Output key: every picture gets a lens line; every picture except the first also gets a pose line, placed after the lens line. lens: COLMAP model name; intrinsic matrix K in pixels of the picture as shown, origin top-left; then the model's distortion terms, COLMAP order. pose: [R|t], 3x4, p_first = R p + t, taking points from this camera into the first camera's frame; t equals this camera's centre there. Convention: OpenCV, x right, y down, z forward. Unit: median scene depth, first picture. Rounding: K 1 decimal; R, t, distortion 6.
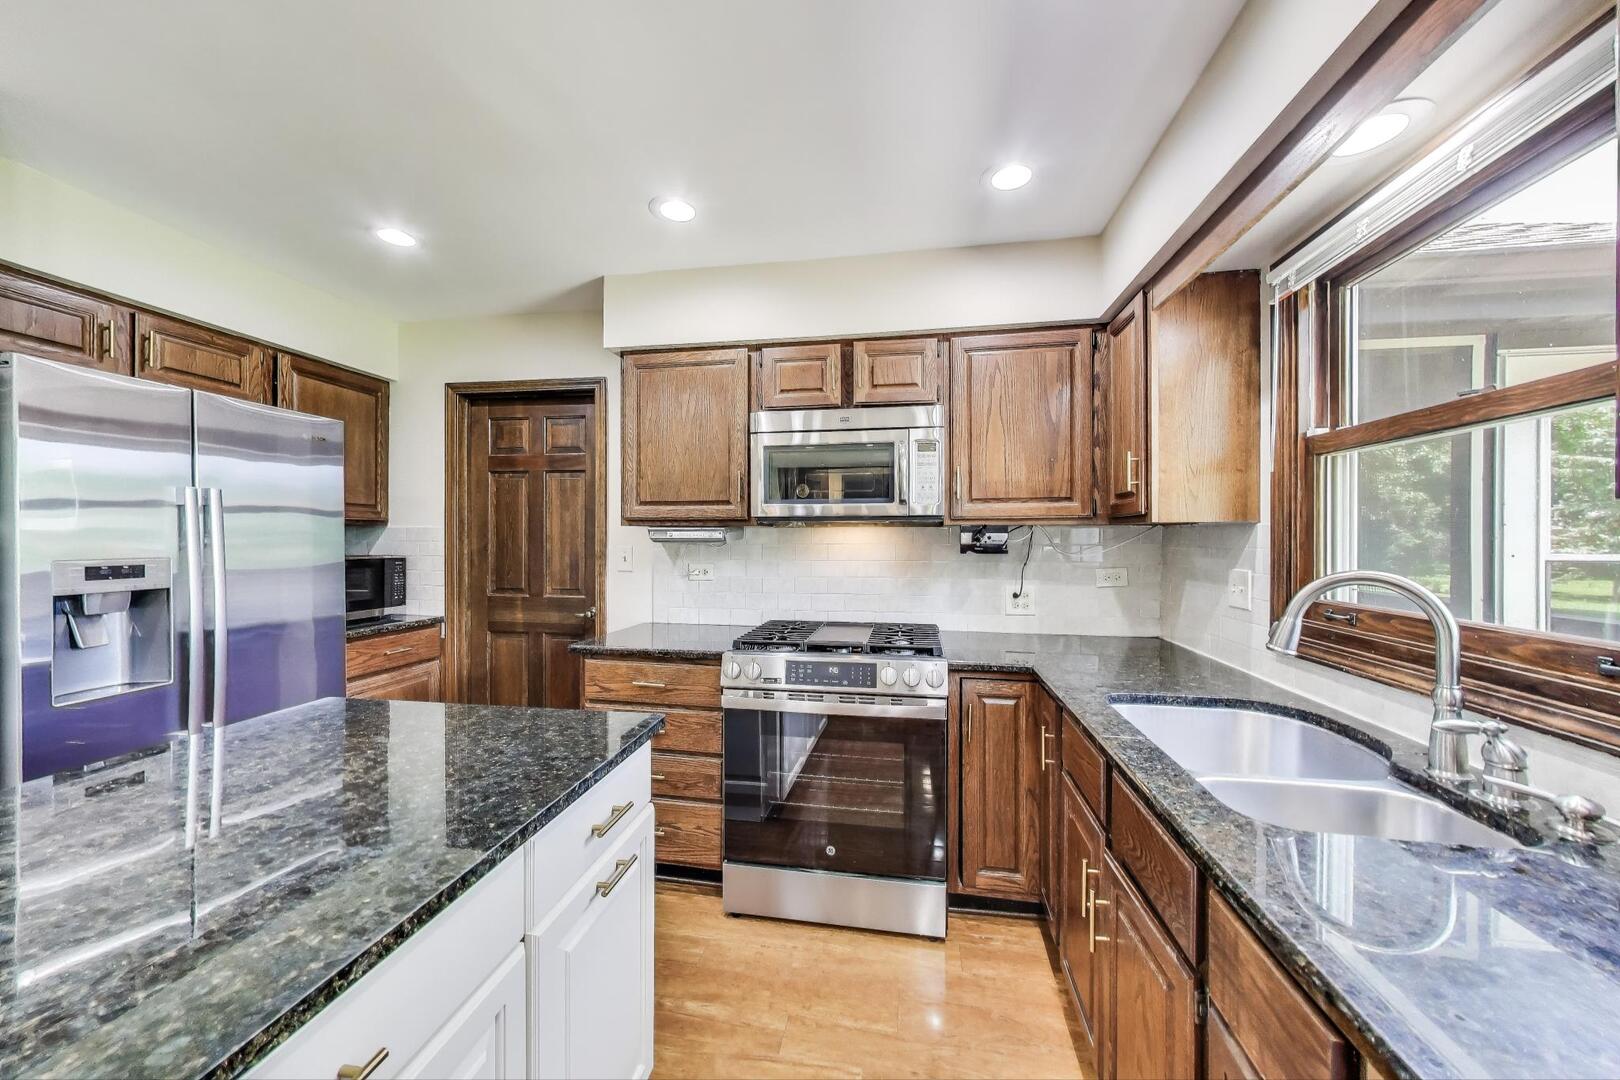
lens RADIAL K [[582.2, 0, 811.7], [0, 582.2, 535.8], [0, 0, 1]] dist [0.001670, -0.000210]
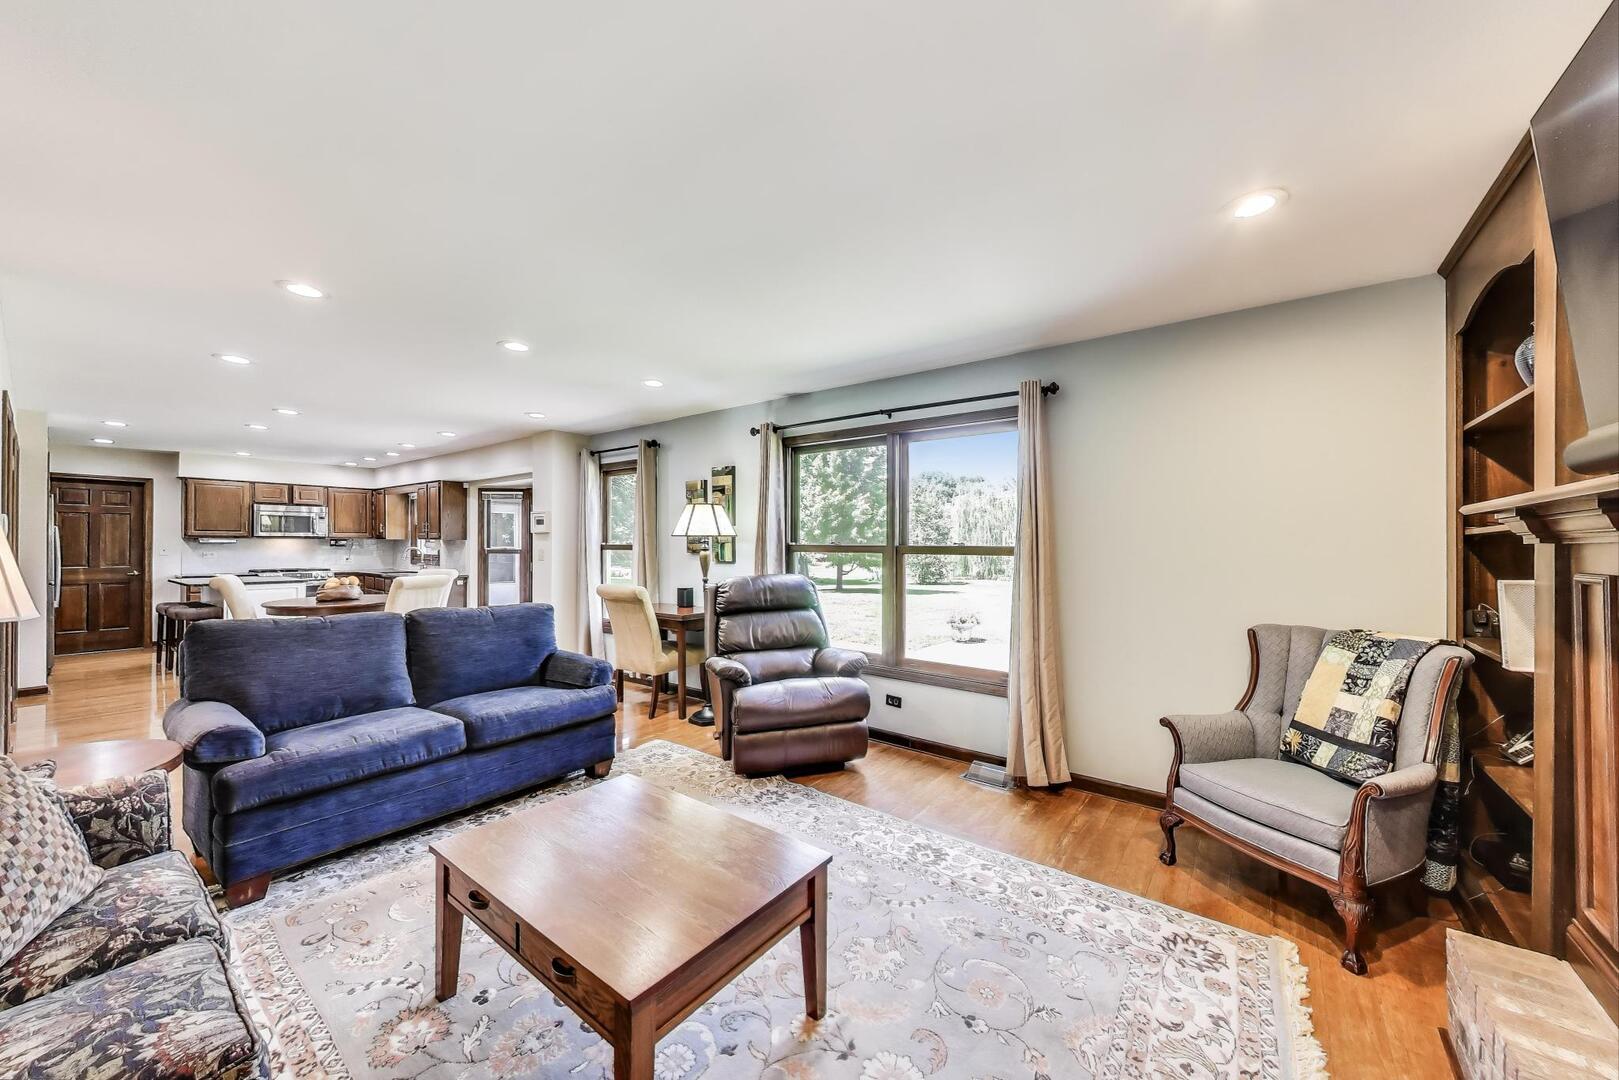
lens RADIAL K [[581.8, 0, 818.5], [0, 581.8, 544.6], [0, 0, 1]] dist [0.001670, -0.000210]
pose [[0.448915, -0.002074, 0.893572, -1.626477], [-0.008173, 0.999946, 0.006427, -0.031621], [-0.893537, -0.010188, 0.448874, -3.357043]]
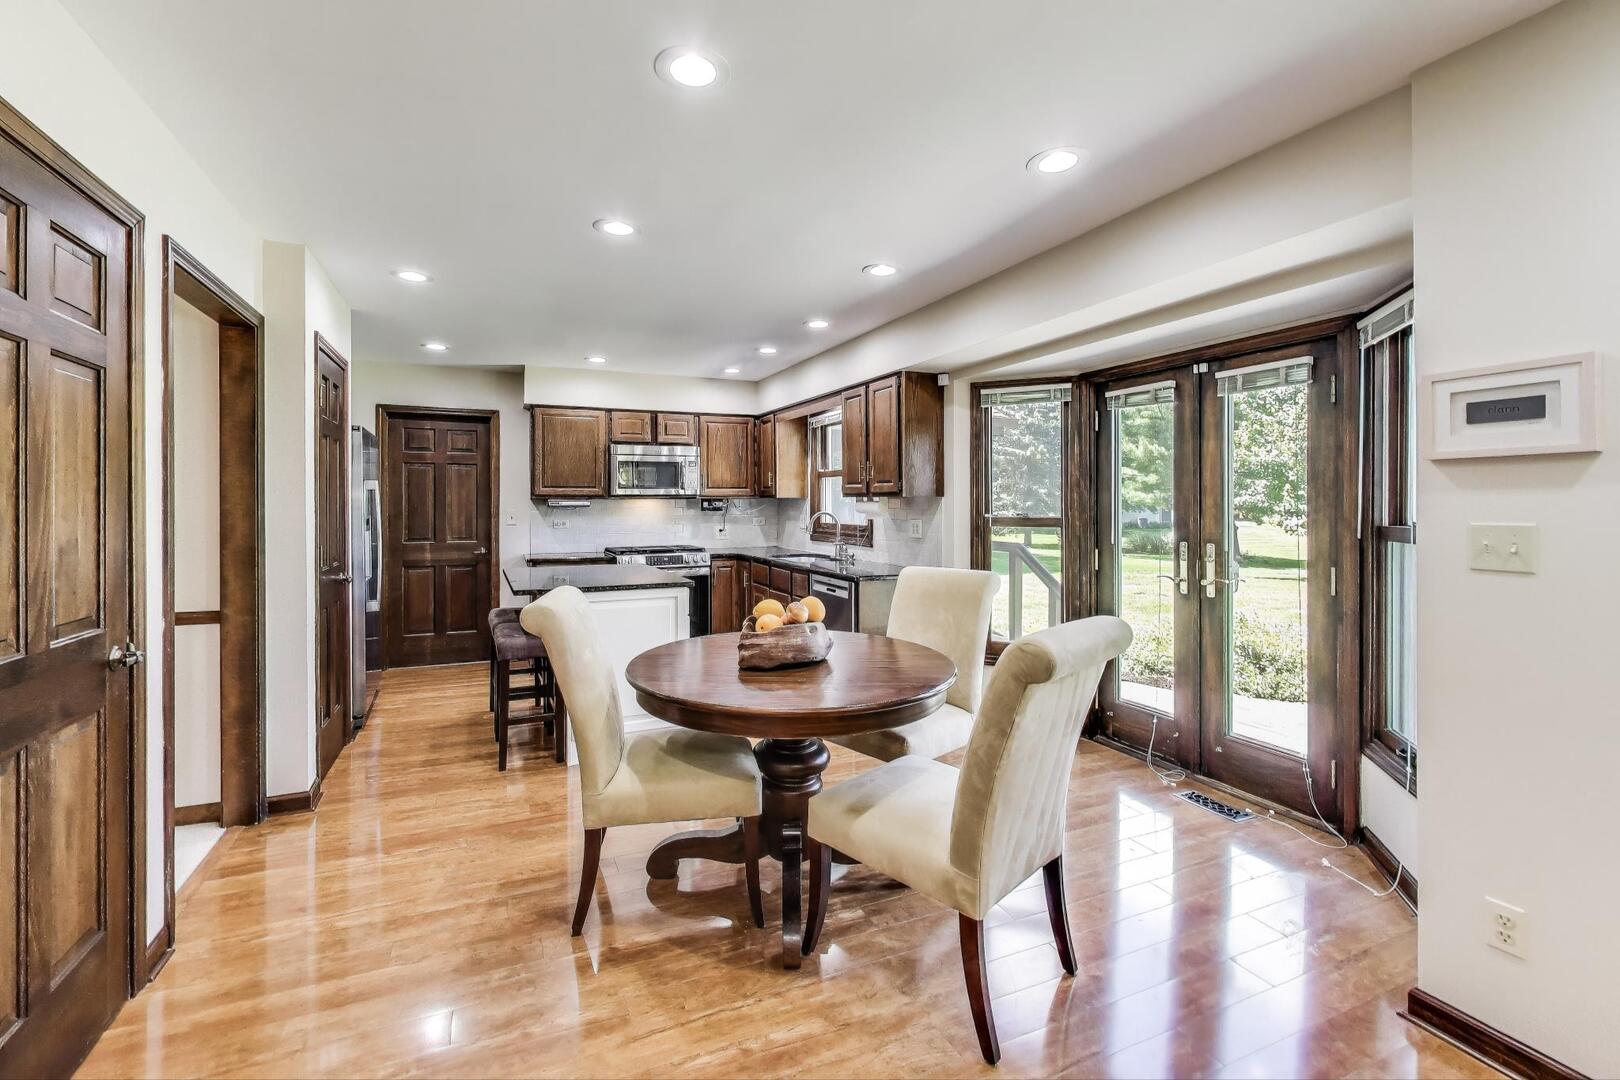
lens RADIAL K [[702.6, 0, 778.9], [0, 702.6, 497.6], [0, 0, 1]] dist [0.000355, -0.000067]
pose [[0.841066, -0.001630, 0.540930, -0.958113], [0.003097, 0.999994, -0.001802, -0.015163], [-0.540924, 0.003191, 0.841066, -1.431591]]
